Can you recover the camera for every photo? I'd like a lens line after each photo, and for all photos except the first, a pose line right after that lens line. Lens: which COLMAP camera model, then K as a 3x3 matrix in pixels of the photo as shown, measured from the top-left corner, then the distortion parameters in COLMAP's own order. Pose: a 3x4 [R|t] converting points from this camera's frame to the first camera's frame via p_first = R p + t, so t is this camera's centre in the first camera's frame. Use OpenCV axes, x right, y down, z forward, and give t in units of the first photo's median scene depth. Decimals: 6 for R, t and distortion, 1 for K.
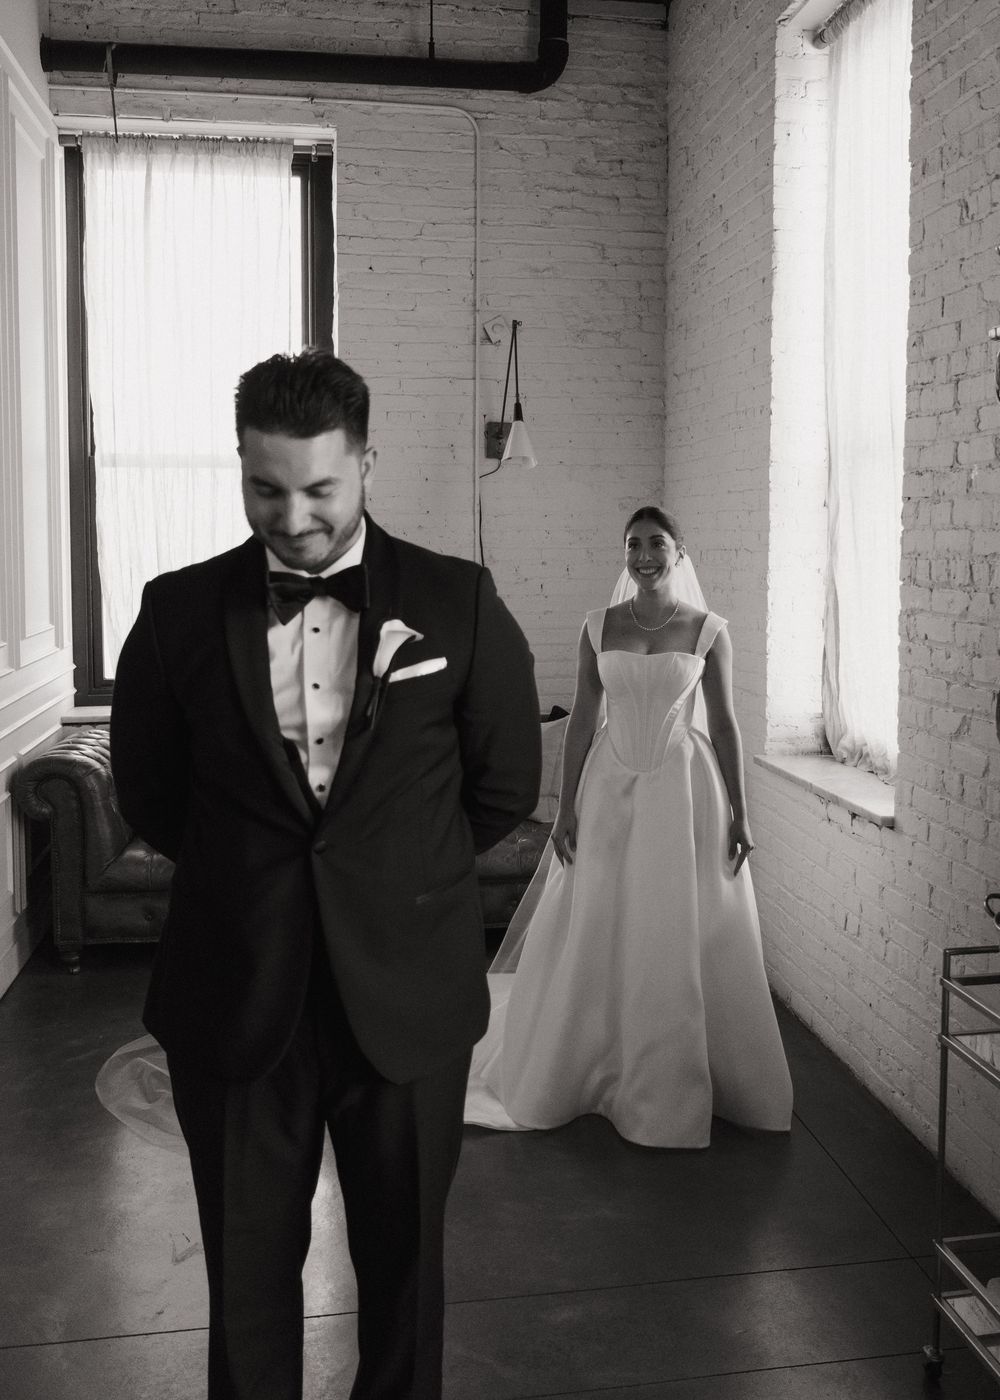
lens RADIAL K [[1504.0, 0, 543.7], [0, 1504.0, 618.5], [0, 0, 1]] dist [-0.022745, 0.000000]
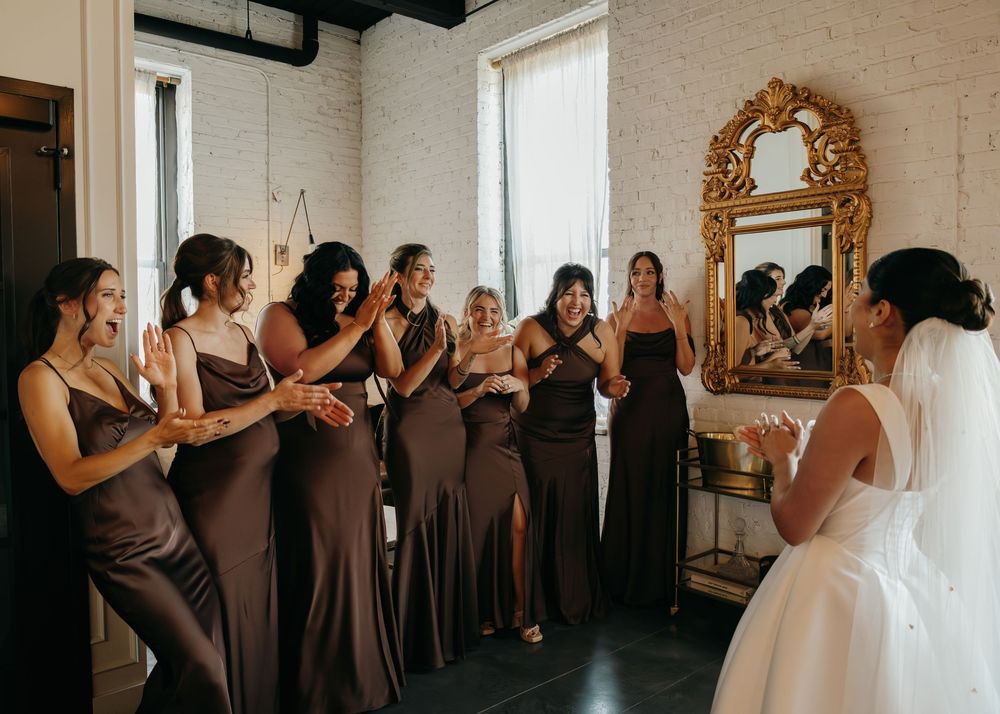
lens RADIAL K [[799.7, 0, 461.3], [0, 799.7, 347.8], [0, 0, 1]] dist [-0.027426, 0.017760]
pose [[0.855177, -0.025953, 0.517686, -0.346200], [0.040127, 0.999063, -0.016202, 0.016102], [-0.516780, 0.034629, 0.855417, 0.076330]]
